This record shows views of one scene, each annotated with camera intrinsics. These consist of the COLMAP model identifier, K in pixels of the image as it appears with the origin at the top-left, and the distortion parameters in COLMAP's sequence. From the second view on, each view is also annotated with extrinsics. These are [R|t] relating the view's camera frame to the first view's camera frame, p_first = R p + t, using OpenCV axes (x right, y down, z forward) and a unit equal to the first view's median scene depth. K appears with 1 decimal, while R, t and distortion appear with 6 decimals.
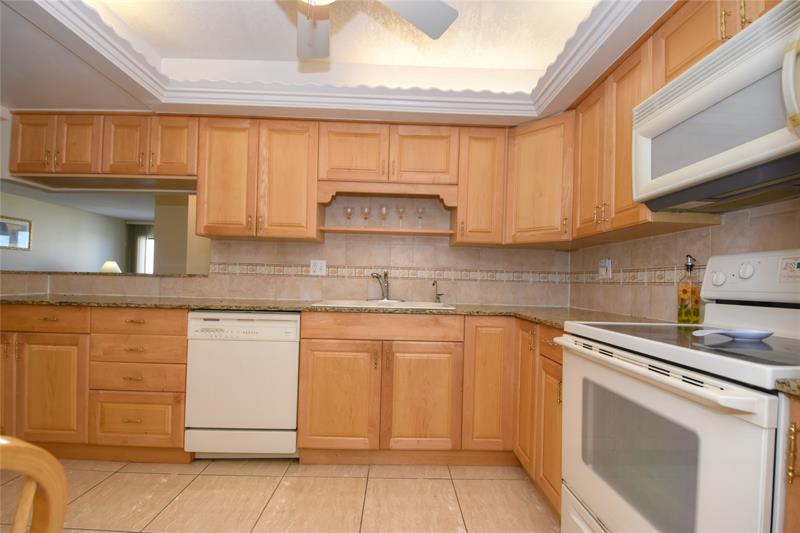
lens RADIAL K [[360.8, 0, 400.0], [0, 360.8, 276.9], [0, 0, 1]] dist [0.018084, -0.028124]
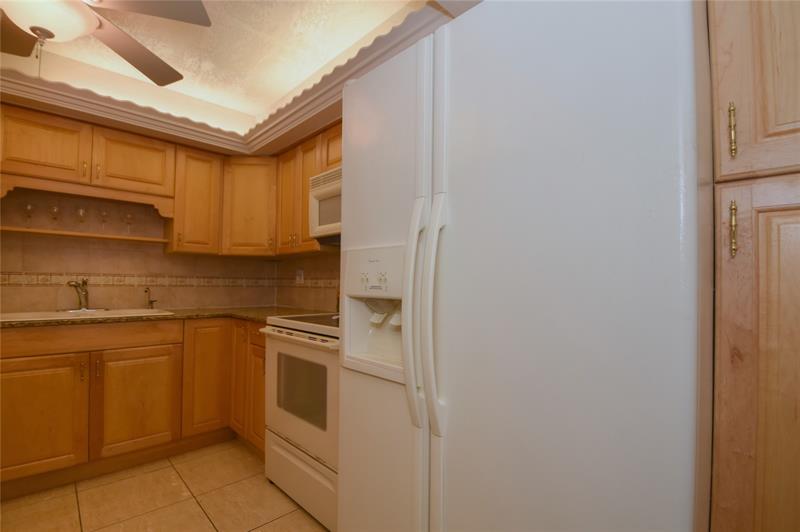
lens RADIAL K [[360.8, 0, 400.0], [0, 360.8, 276.4], [0, 0, 1]] dist [0.018084, -0.028124]
pose [[0.732645, -0.003761, 0.680601, -0.093264], [0.001921, 0.999992, 0.003458, -0.029137], [-0.680608, -0.001226, 0.732646, -0.282650]]
